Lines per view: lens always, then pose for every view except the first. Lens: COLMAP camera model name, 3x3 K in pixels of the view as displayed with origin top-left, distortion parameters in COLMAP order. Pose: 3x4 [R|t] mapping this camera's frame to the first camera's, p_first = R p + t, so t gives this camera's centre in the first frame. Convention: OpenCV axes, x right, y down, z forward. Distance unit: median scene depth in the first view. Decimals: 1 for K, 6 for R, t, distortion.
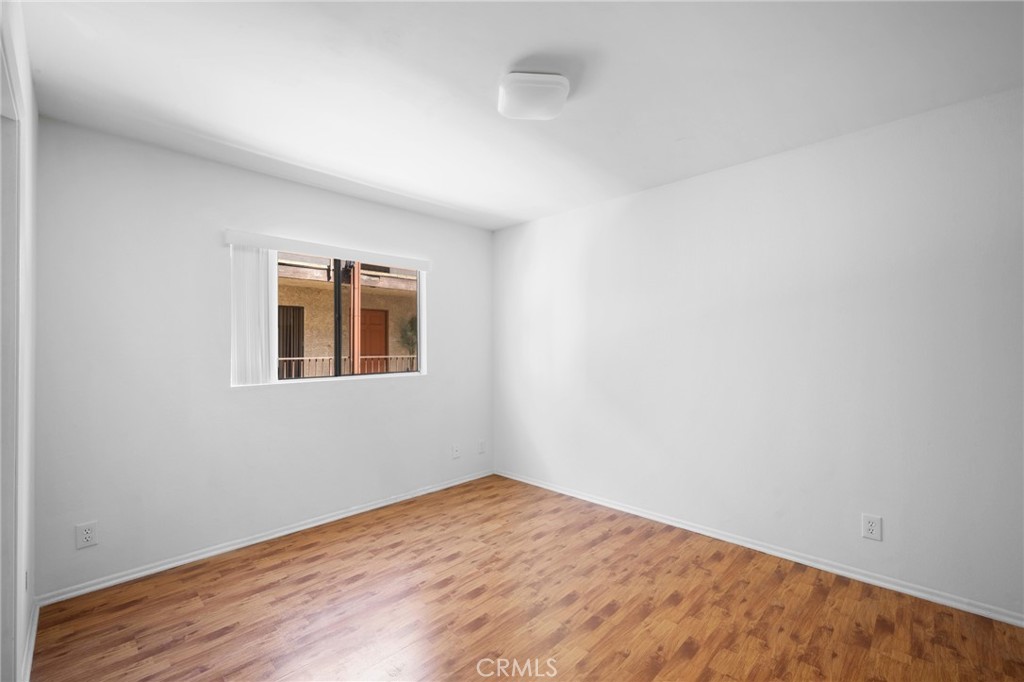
lens RADIAL K [[427.0, 0, 511.9], [0, 427.0, 343.2], [0, 0, 1]] dist [0.003289, -0.000112]
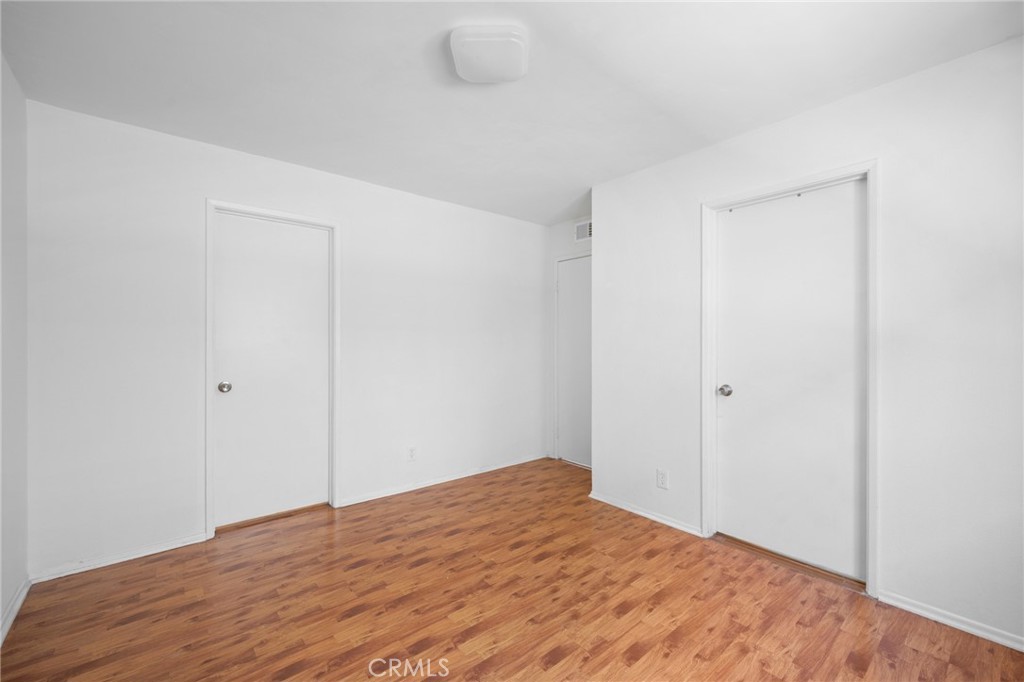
lens RADIAL K [[427.0, 0, 512.2], [0, 427.0, 341.1], [0, 0, 1]] dist [0.003289, -0.000112]
pose [[-0.995213, 0.005414, 0.097582, -0.085760], [0.004917, 0.999974, -0.005334, 0.037701], [-0.097609, -0.004828, -0.995213, 1.912919]]
